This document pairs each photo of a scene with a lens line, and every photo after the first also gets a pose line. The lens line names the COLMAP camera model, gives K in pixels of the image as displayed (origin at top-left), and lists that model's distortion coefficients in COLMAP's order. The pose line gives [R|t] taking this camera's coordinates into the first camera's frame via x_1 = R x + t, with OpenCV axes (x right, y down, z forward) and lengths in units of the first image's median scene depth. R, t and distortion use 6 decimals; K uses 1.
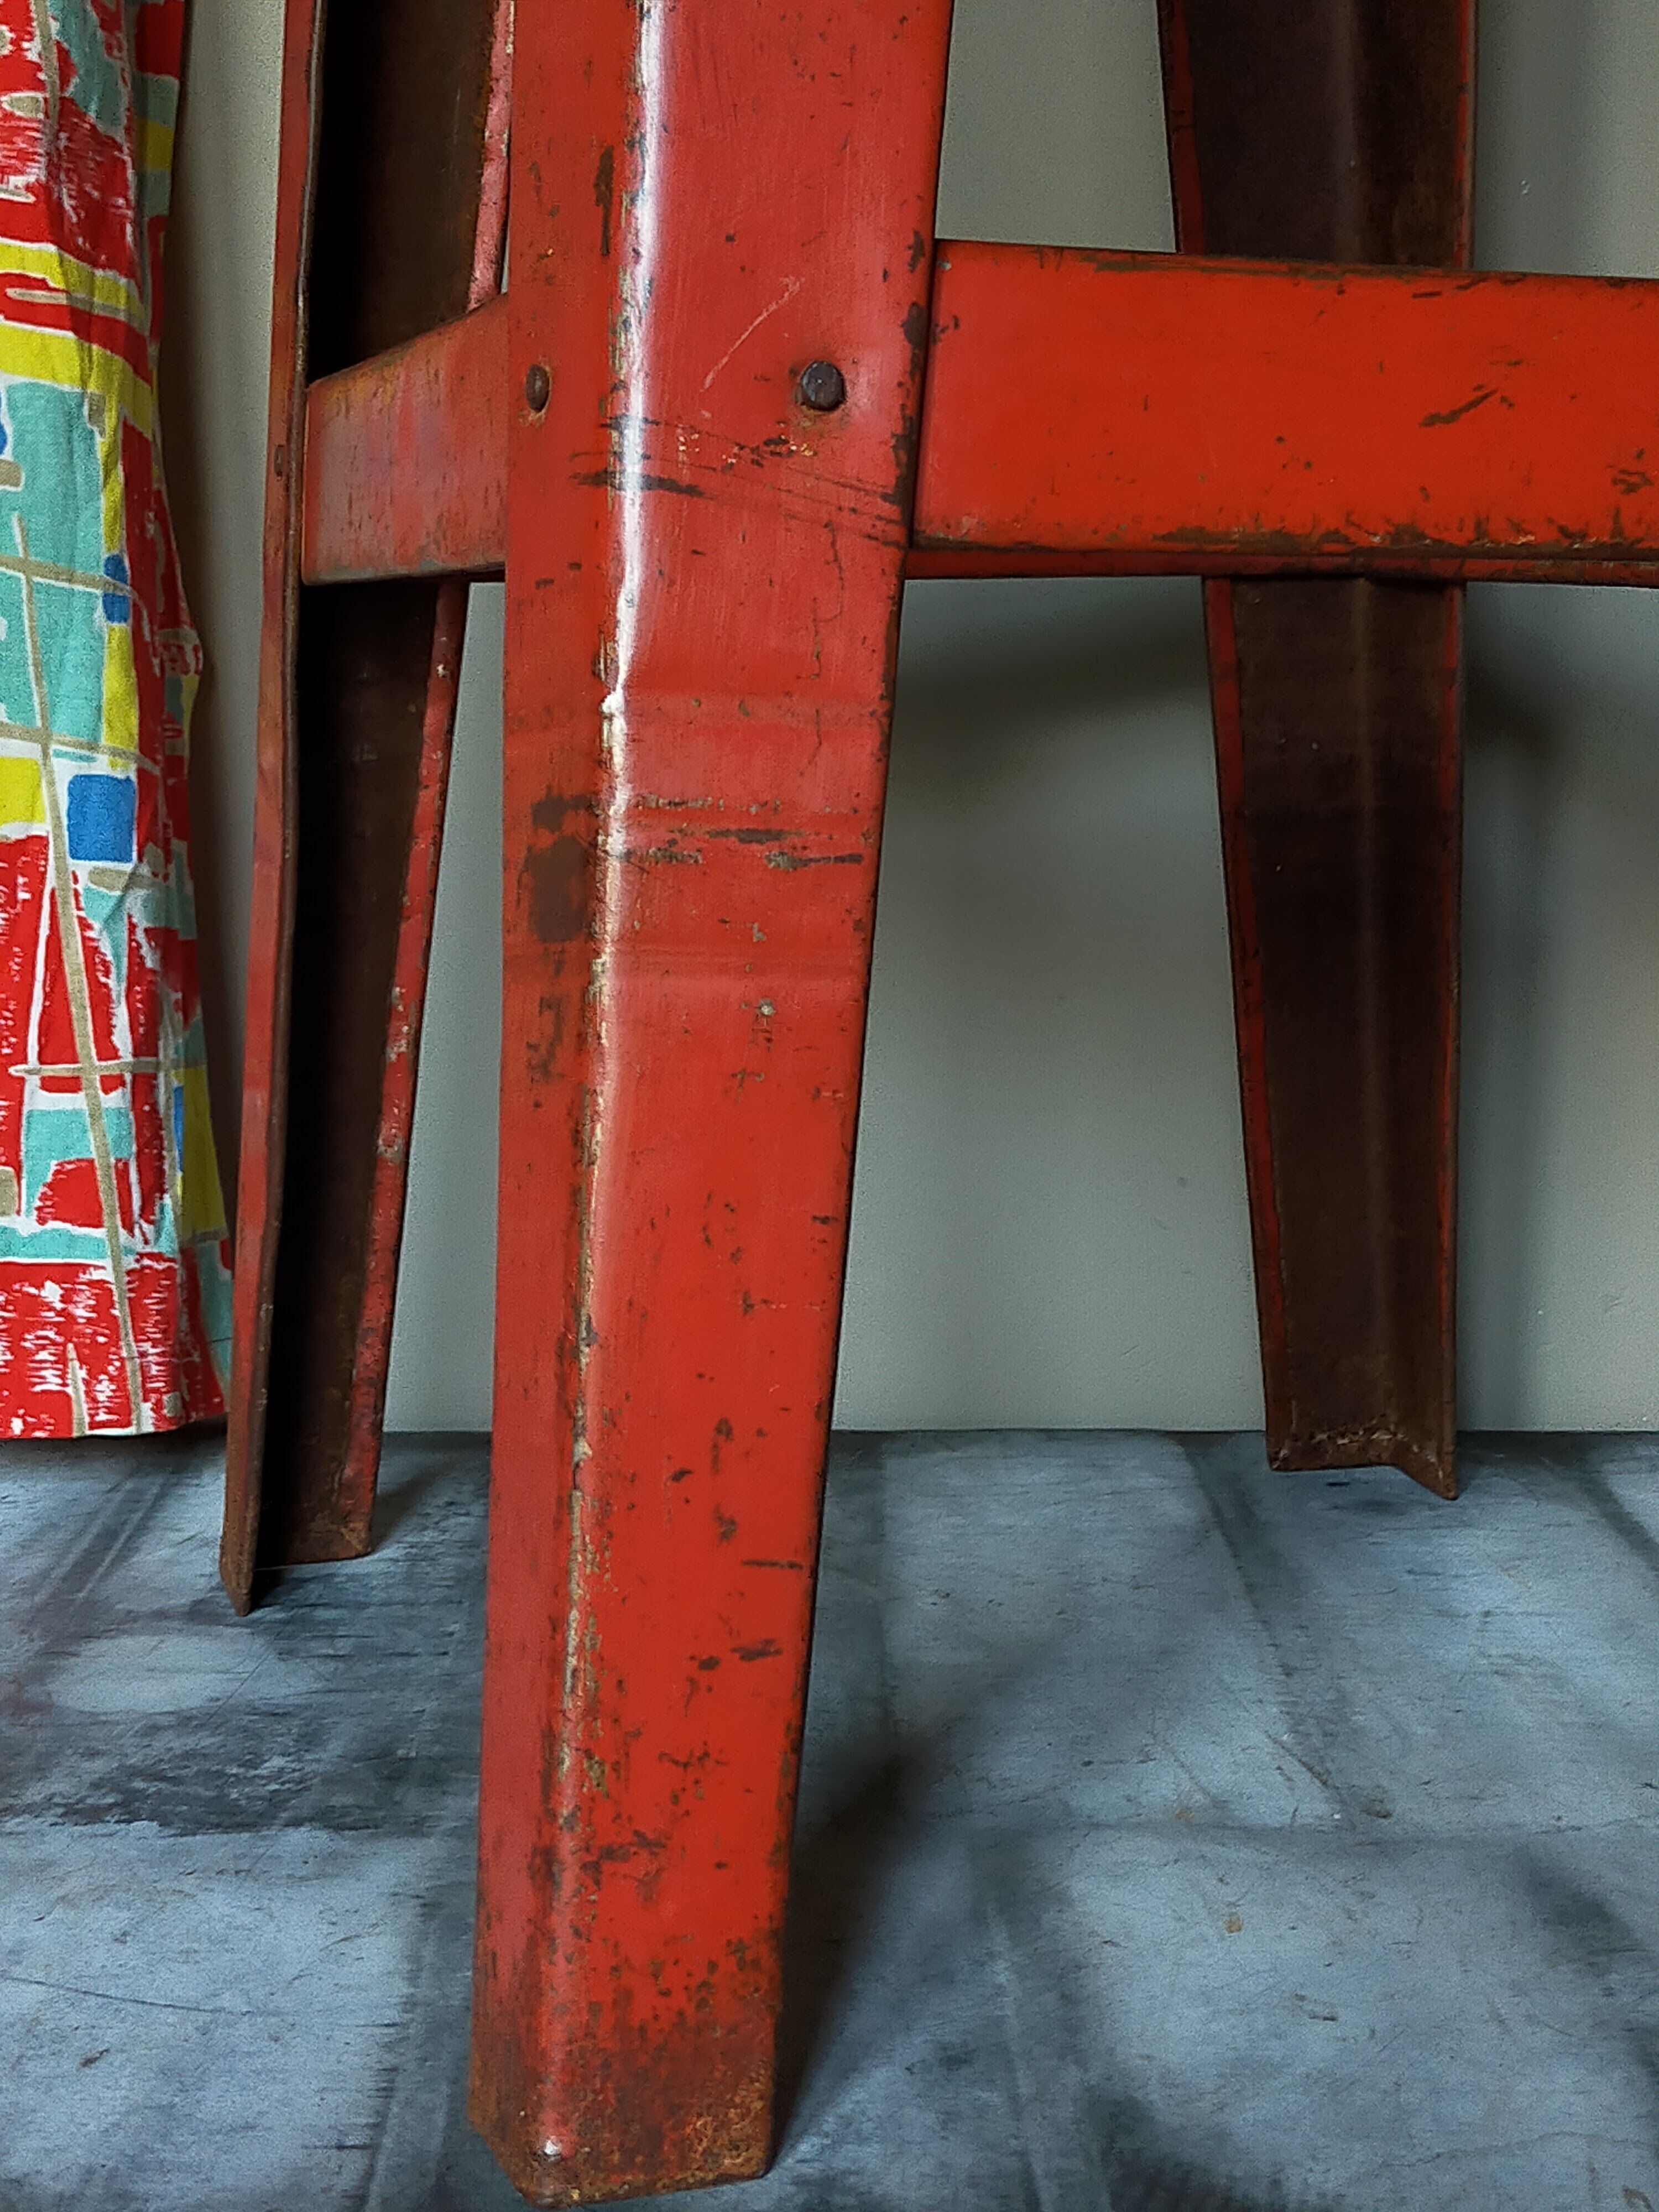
lens RADIAL K [[3338.6, 0, 811.3], [0, 3338.6, 1116.0], [0, 0, 1]] dist [0.072979, 0.000000]
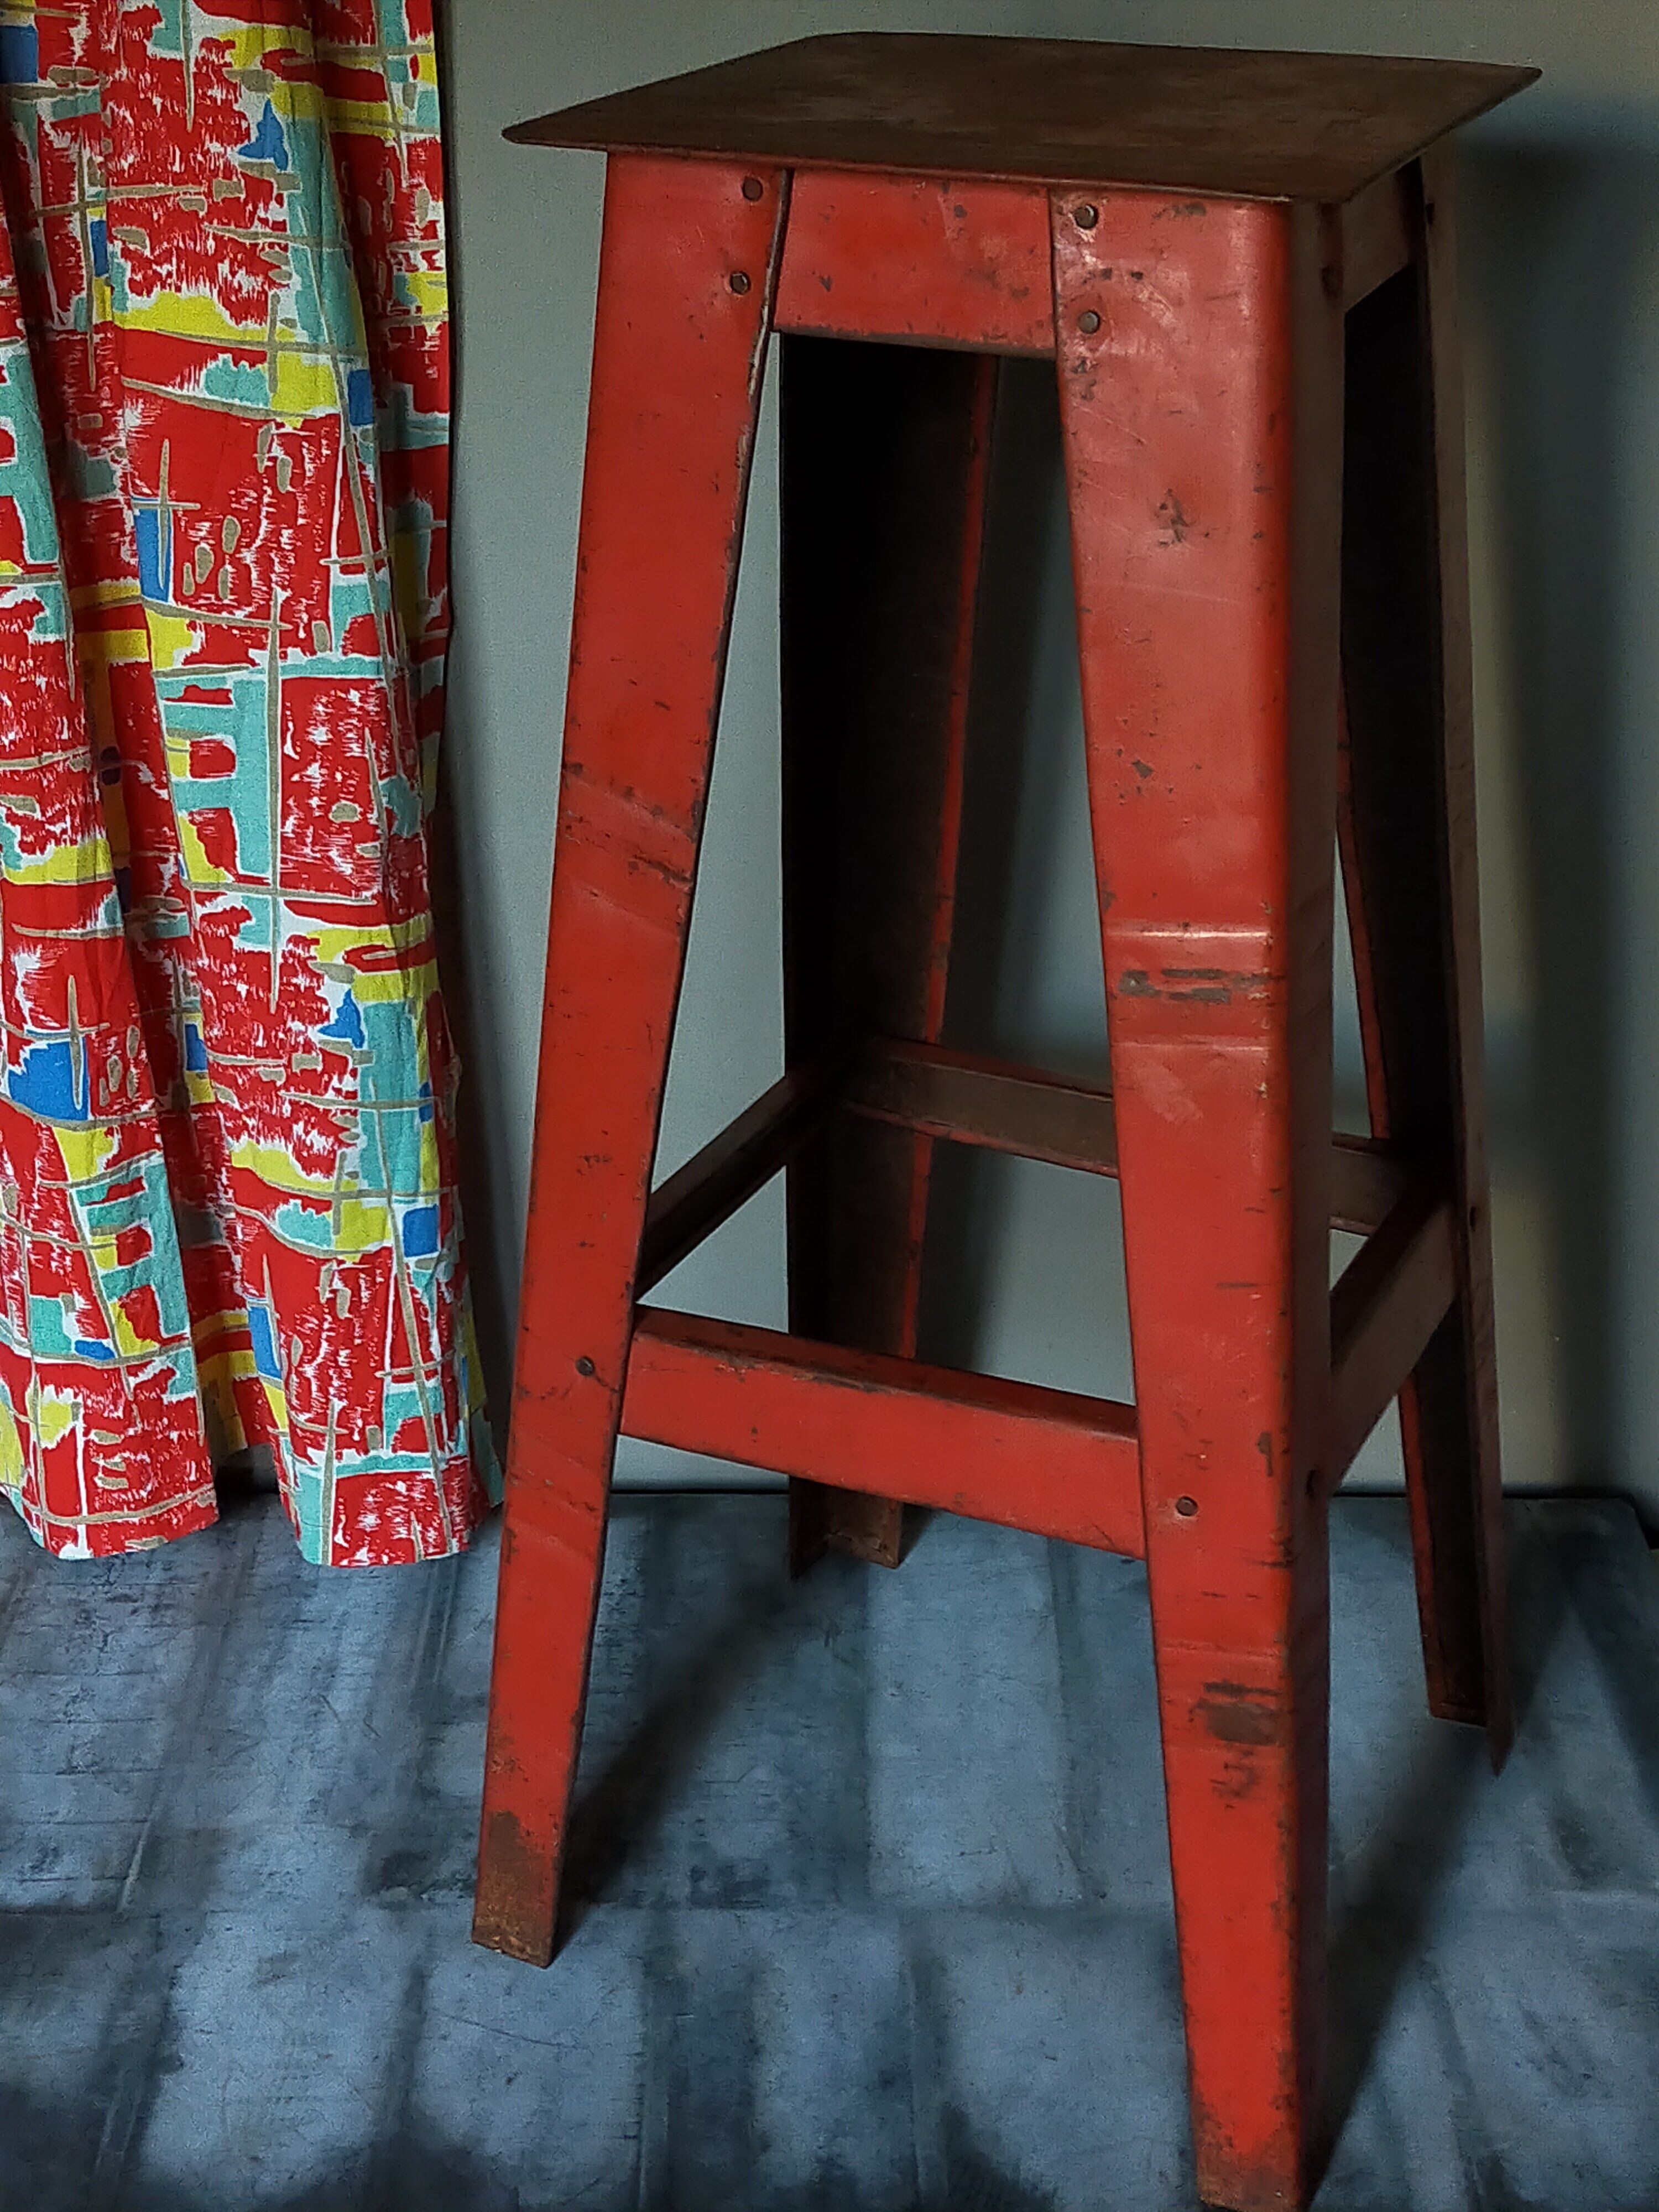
lens RADIAL K [[3338.6, 0, 840.6], [0, 3338.6, 1112.2], [0, 0, 1]] dist [0.072979, 0.000000]
pose [[0.999987, 0.004937, 0.001357, 0.002938], [-0.005120, 0.960700, 0.277542, -0.634693], [0.000067, -0.277545, 0.960713, -0.651769]]
